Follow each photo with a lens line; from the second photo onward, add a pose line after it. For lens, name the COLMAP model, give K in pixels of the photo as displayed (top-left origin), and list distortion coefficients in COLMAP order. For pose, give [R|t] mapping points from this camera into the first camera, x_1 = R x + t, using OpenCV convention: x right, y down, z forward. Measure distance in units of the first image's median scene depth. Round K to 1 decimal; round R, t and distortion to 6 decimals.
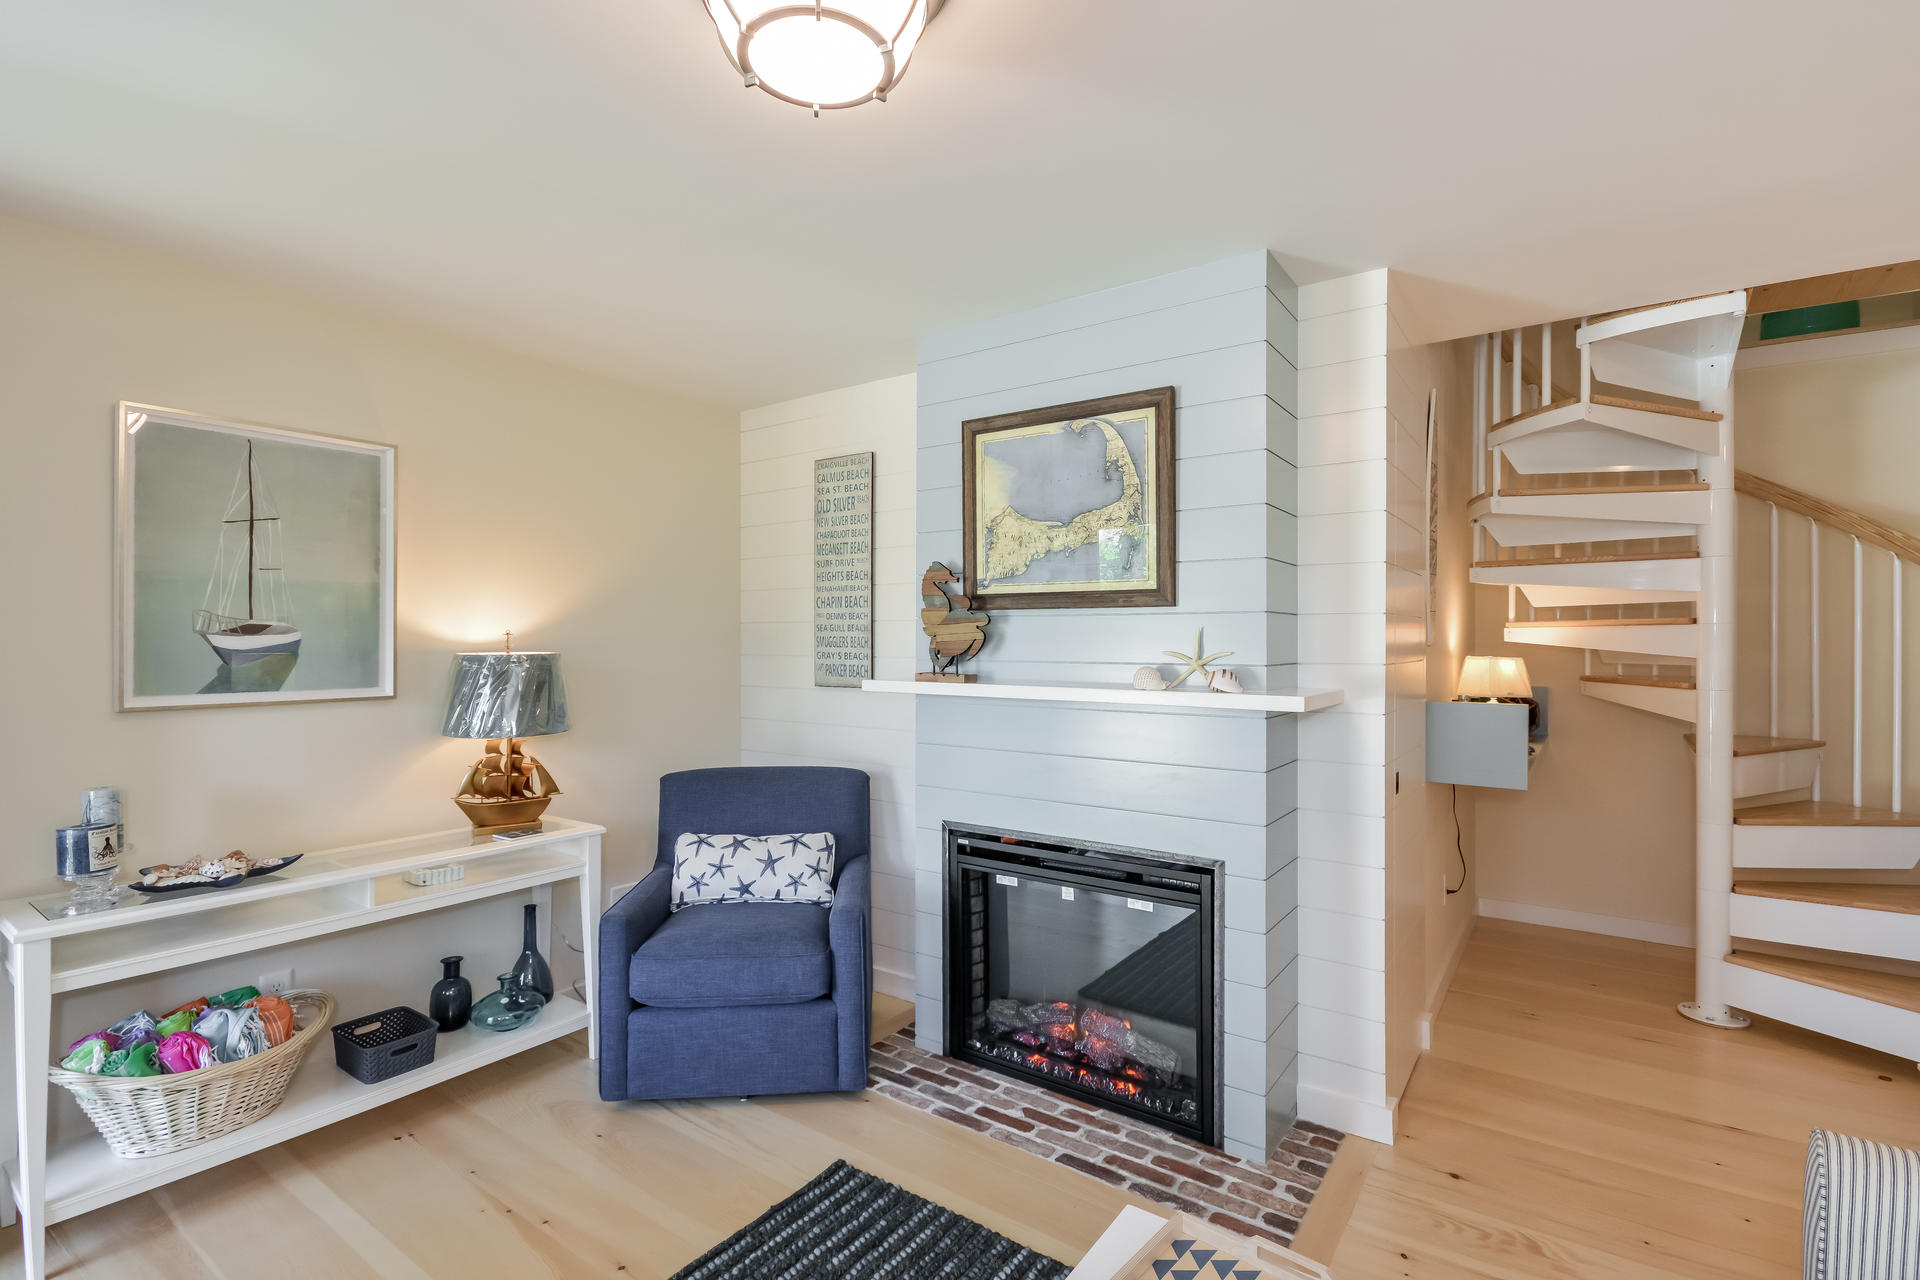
lens RADIAL K [[859.5, 0, 960.0], [0, 859.5, 640.0], [0, 0, 1]] dist [0.001328, 0.000419]
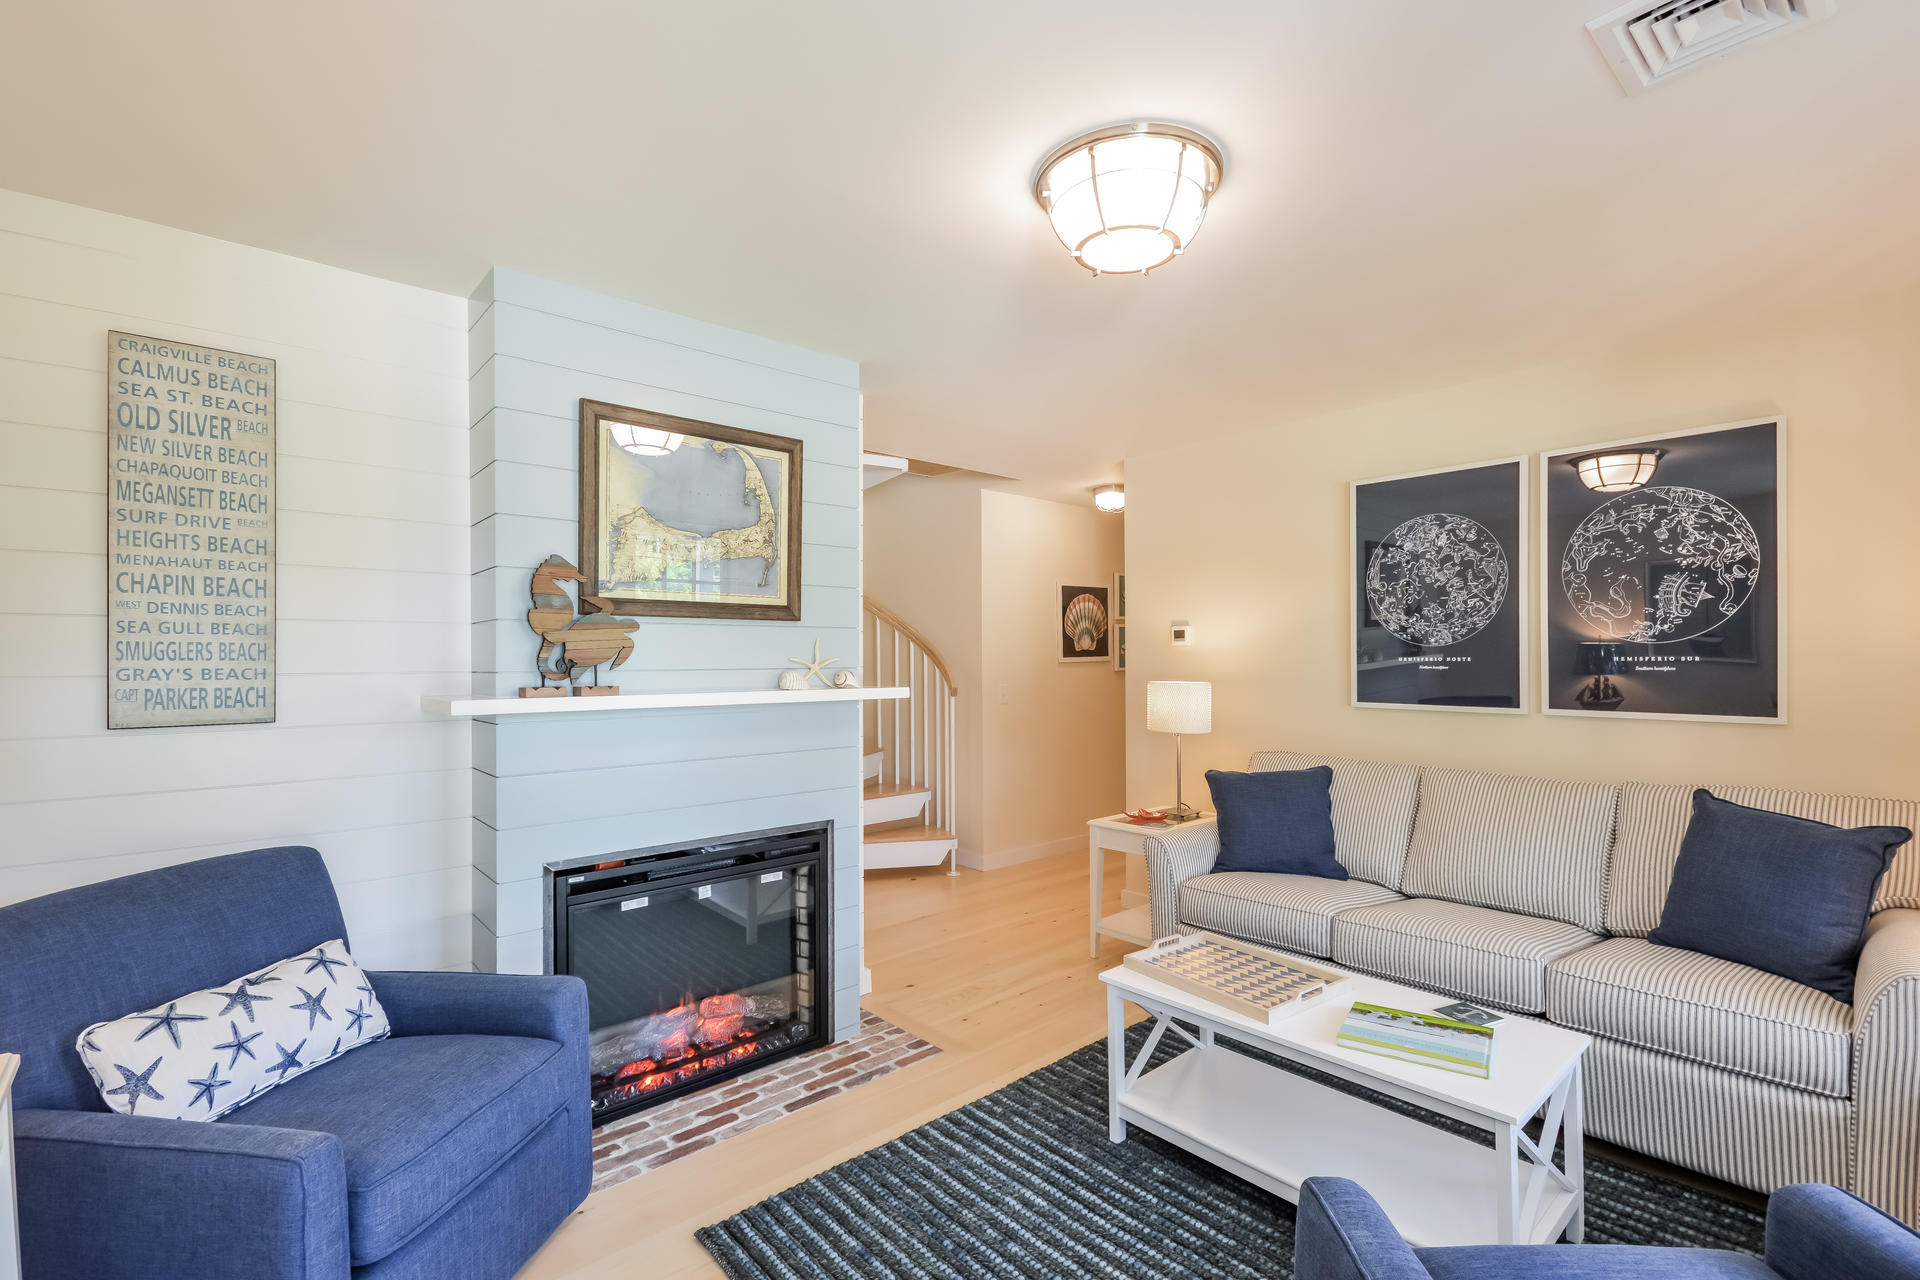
lens RADIAL K [[845.9, 0, 965.8], [0, 845.9, 653.6], [0, 0, 1]] dist [0.002588, 0.000034]
pose [[0.240178, 0.003447, 0.970723, -0.756595], [0.005933, 0.999970, -0.005019, 0.012825], [-0.970711, 0.006965, 0.240150, 0.425262]]
